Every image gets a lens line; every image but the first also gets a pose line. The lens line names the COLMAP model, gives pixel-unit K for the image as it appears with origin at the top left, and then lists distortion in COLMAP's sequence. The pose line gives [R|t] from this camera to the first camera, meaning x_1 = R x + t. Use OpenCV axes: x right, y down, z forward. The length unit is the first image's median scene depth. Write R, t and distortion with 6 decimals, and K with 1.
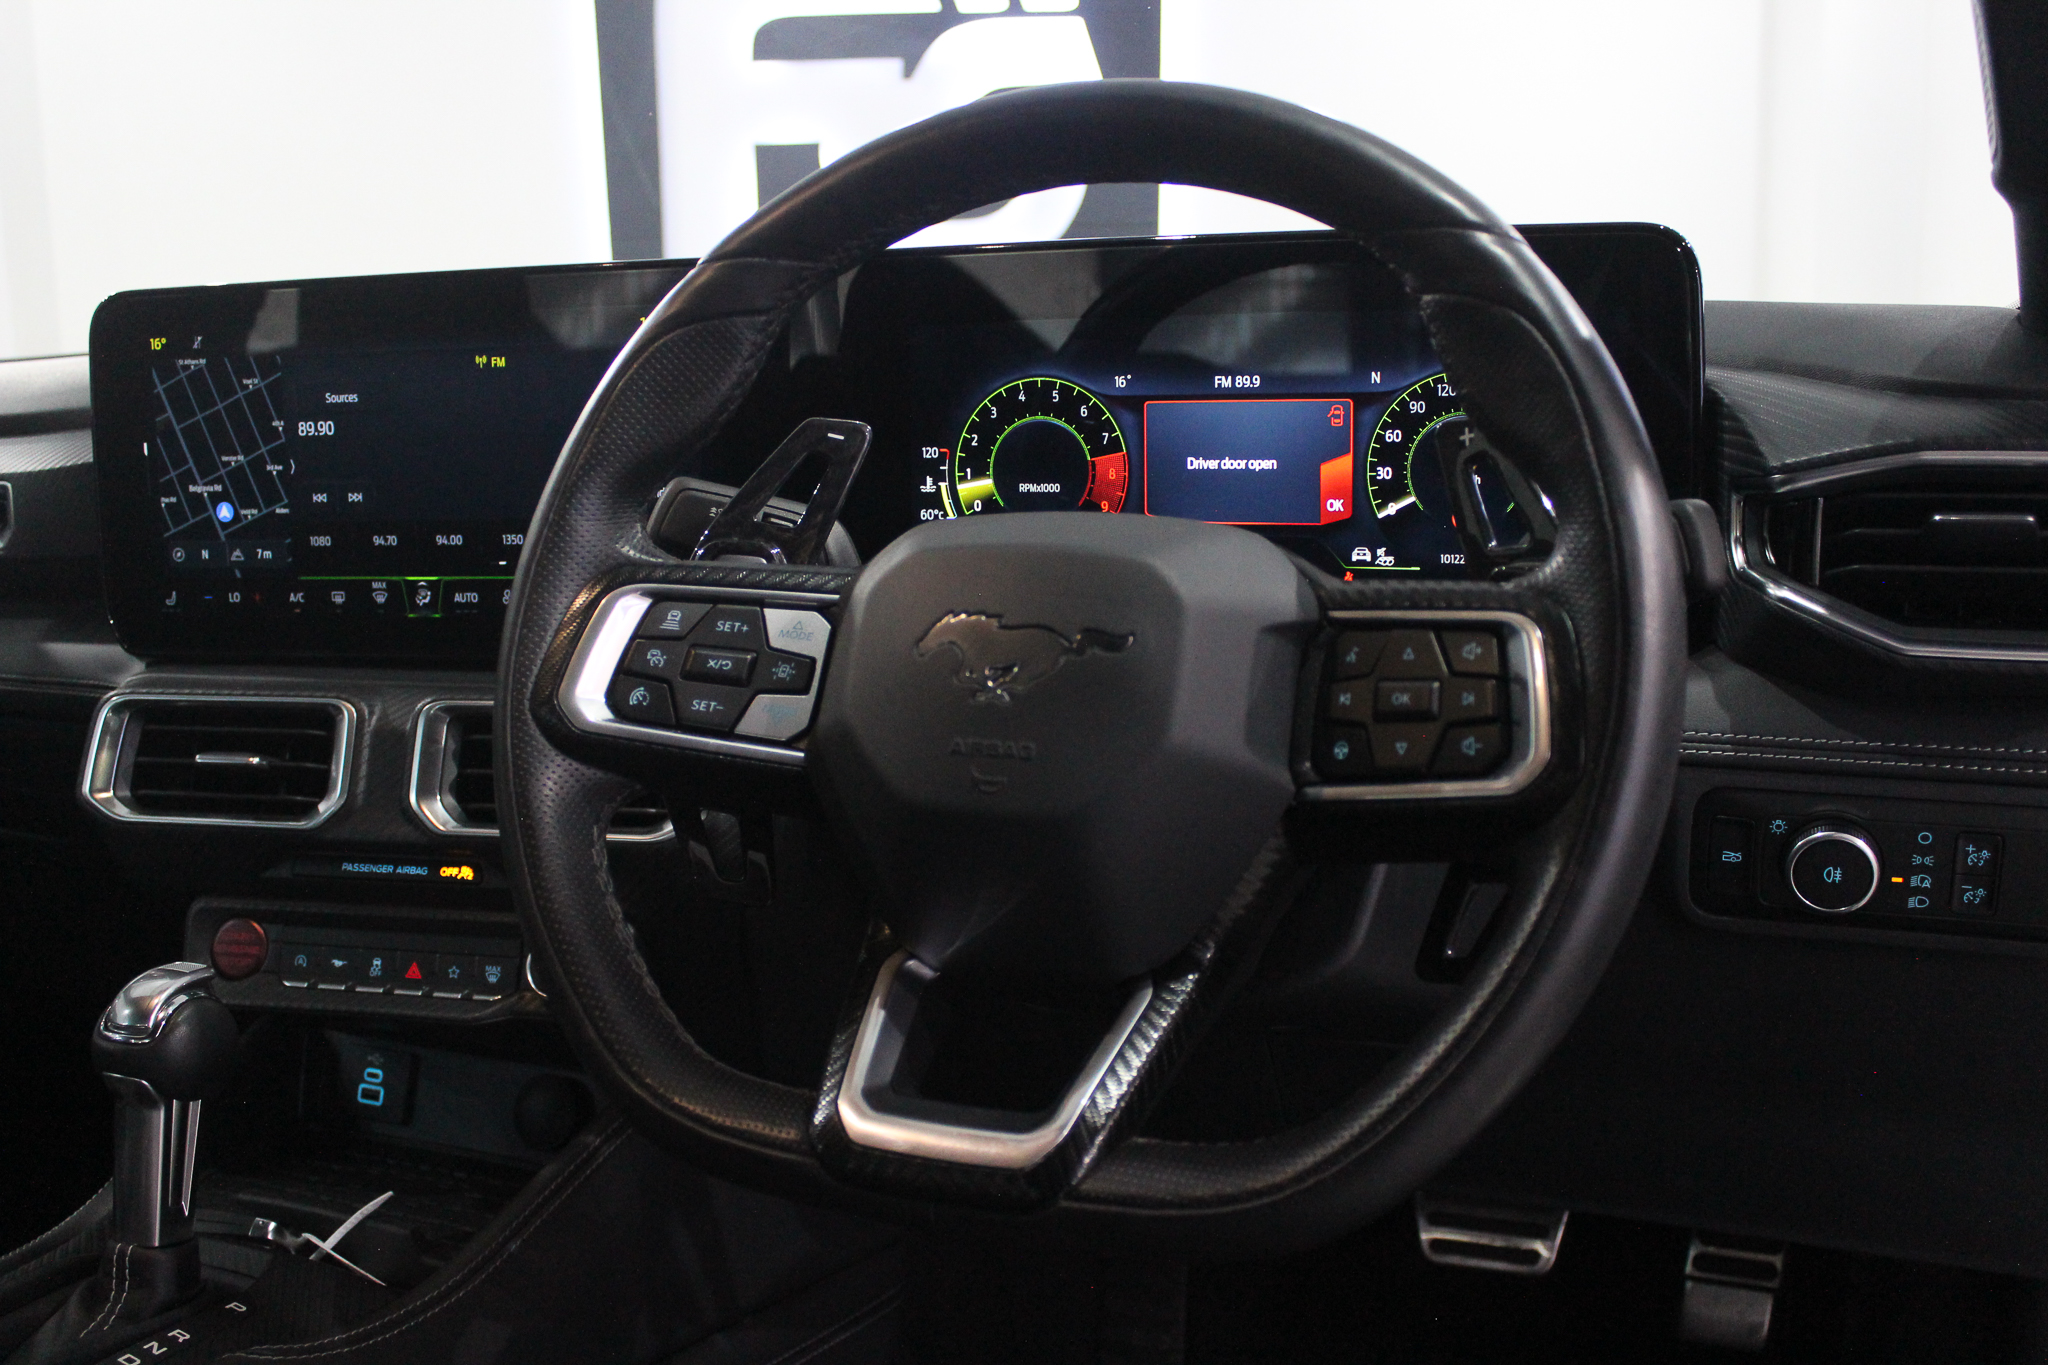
lens RADIAL K [[1985.0, 0, 1020.7], [0, 1985.0, 674.6], [0, 0, 1]] dist [-0.094327, 0.000000]
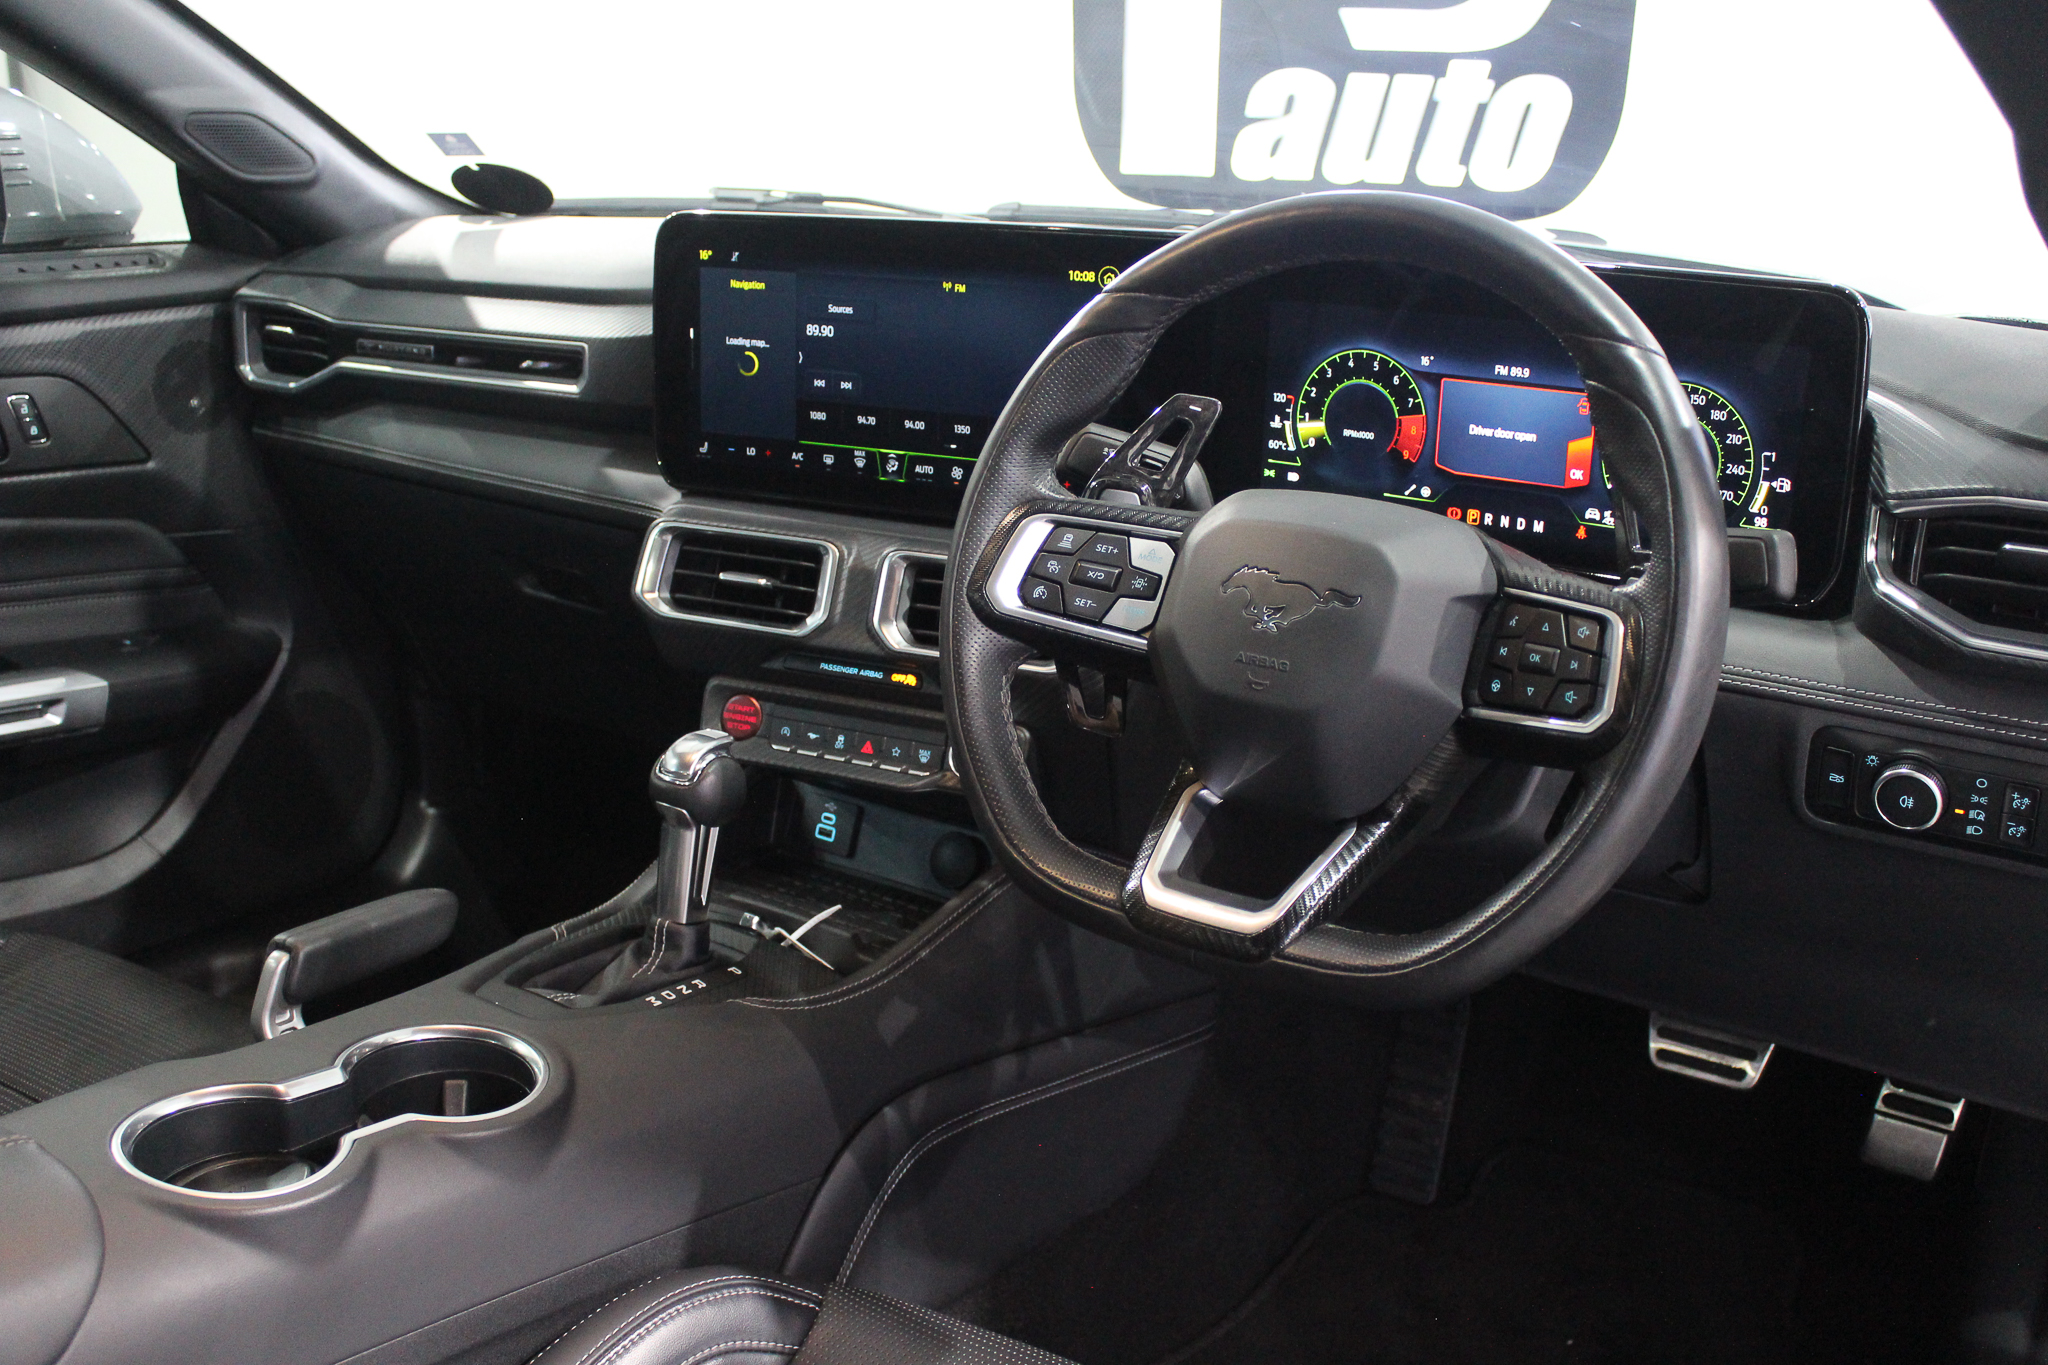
lens RADIAL K [[2141.4, 0, 975.6], [0, 2141.4, 685.2], [0, 0, 1]] dist [-0.097098, 0.000000]
pose [[0.969107, 0.100975, -0.225024, 0.101978], [-0.071783, 0.988331, 0.134348, -0.106054], [0.235964, -0.114044, 0.965046, -0.449627]]
